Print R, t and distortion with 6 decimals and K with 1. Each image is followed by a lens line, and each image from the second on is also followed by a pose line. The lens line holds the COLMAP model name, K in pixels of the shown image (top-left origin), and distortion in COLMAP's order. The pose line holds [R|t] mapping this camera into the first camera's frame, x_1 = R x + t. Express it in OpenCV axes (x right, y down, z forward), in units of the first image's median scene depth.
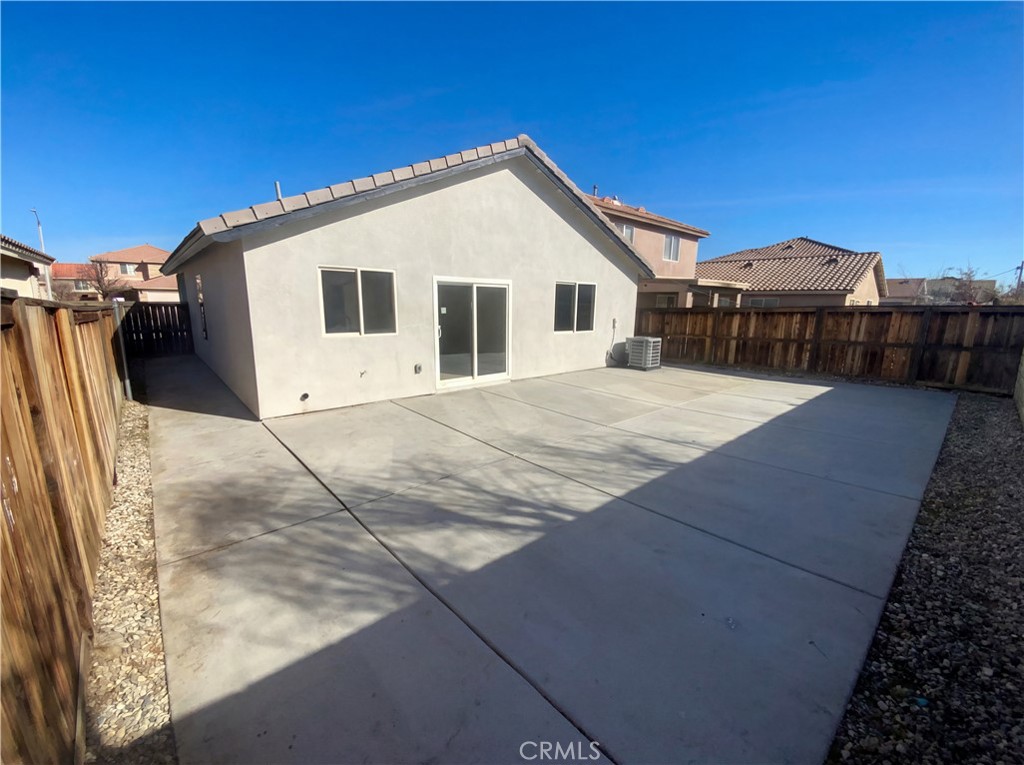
lens RADIAL K [[415.2, 0, 513.9], [0, 415.2, 379.3], [0, 0, 1]] dist [0.000357, -0.003548]
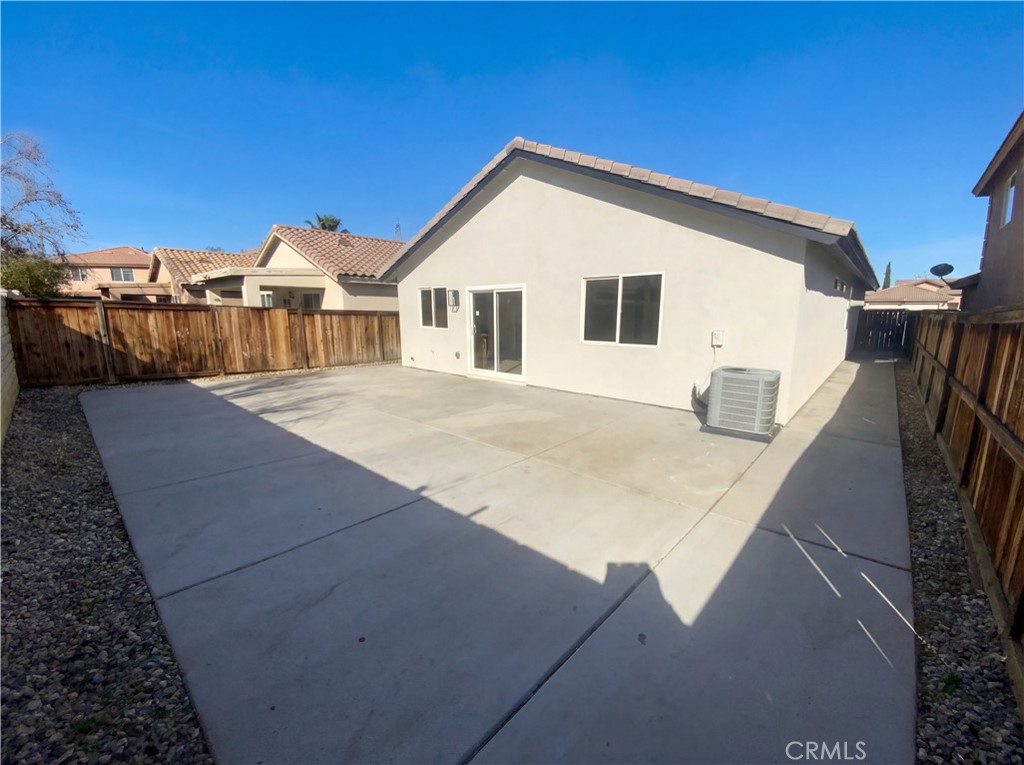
lens RADIAL K [[415.2, 0, 512.2], [0, 415.2, 391.9], [0, 0, 1]] dist [0.000357, -0.003548]
pose [[0.105160, 0.157125, -0.981964, 1.077268], [-0.196743, 0.971209, 0.134334, -0.118954], [0.974799, 0.179068, 0.133045, 0.936133]]
